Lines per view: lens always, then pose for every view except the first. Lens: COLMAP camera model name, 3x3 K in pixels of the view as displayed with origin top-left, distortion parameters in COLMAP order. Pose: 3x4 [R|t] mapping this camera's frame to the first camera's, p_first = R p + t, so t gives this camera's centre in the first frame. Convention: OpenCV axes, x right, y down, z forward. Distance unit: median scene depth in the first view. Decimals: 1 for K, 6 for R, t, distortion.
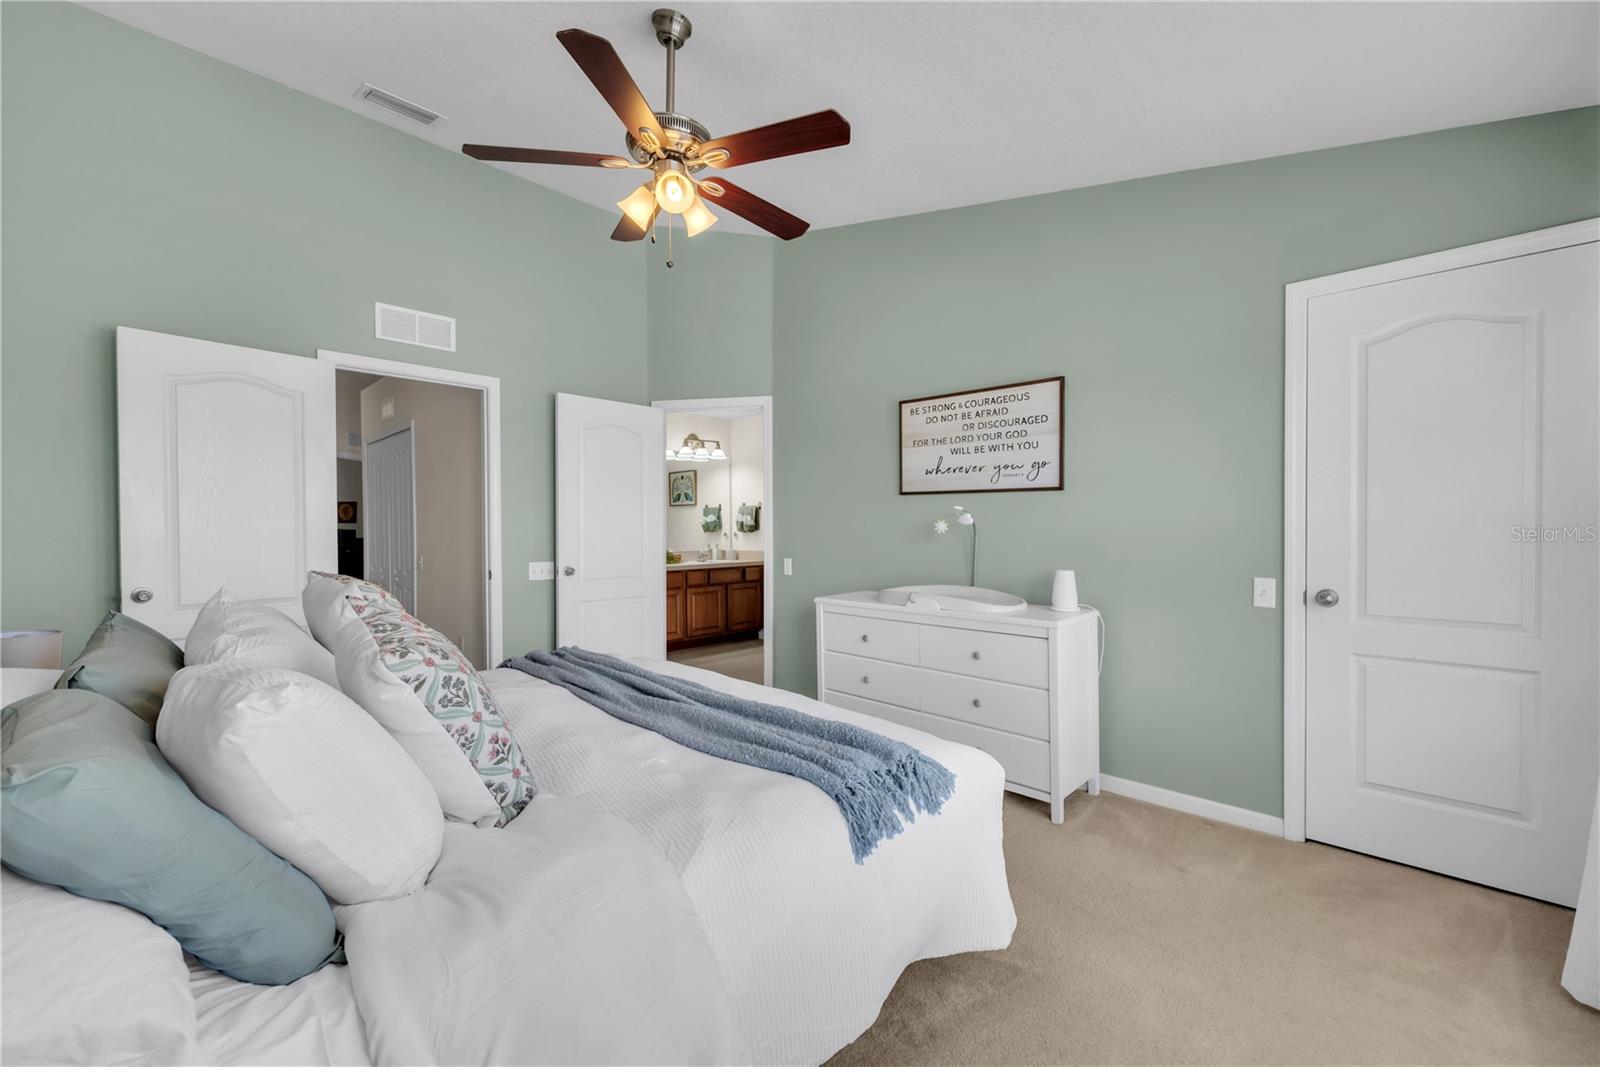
lens RADIAL K [[651.3, 0, 800.0], [0, 651.3, 533.5], [0, 0, 1]] dist [0.000476, 0.000007]
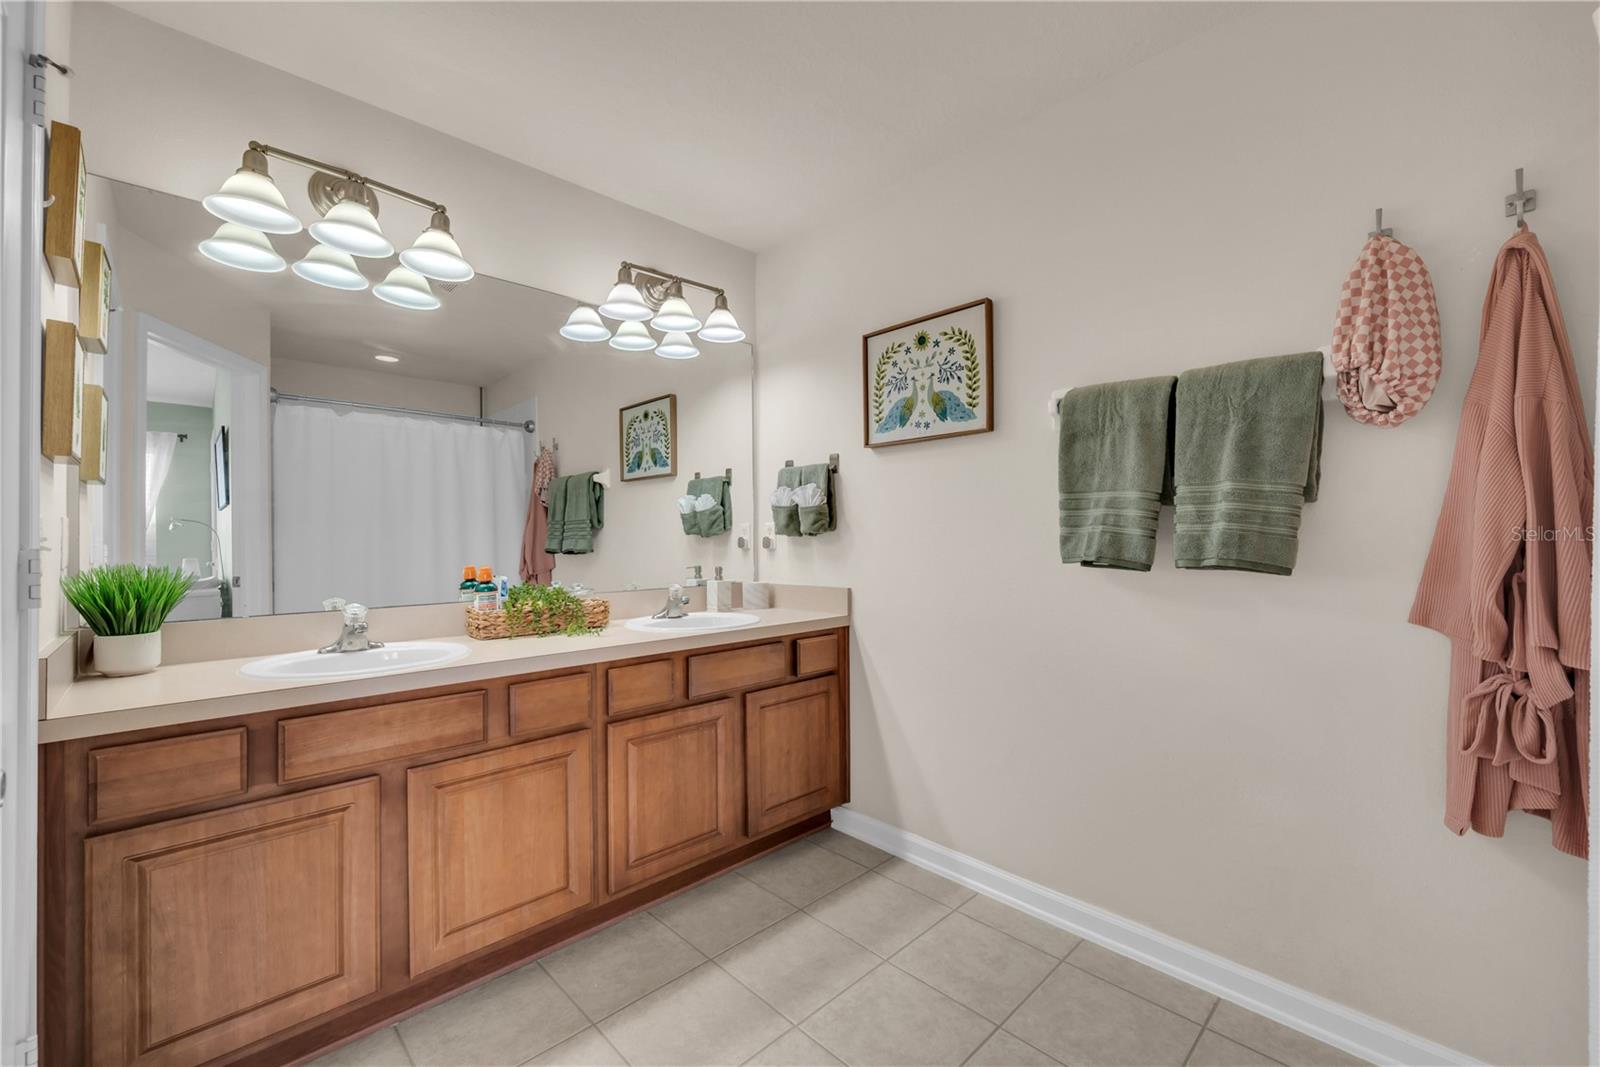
lens RADIAL K [[651.3, 0, 800.0], [0, 651.3, 533.5], [0, 0, 1]] dist [0.000476, 0.000007]
pose [[0.999626, -0.001062, -0.027328, -0.071725], [0.000679, 0.999901, -0.014020, 0.001743], [0.027341, 0.013996, 0.999528, 0.637699]]
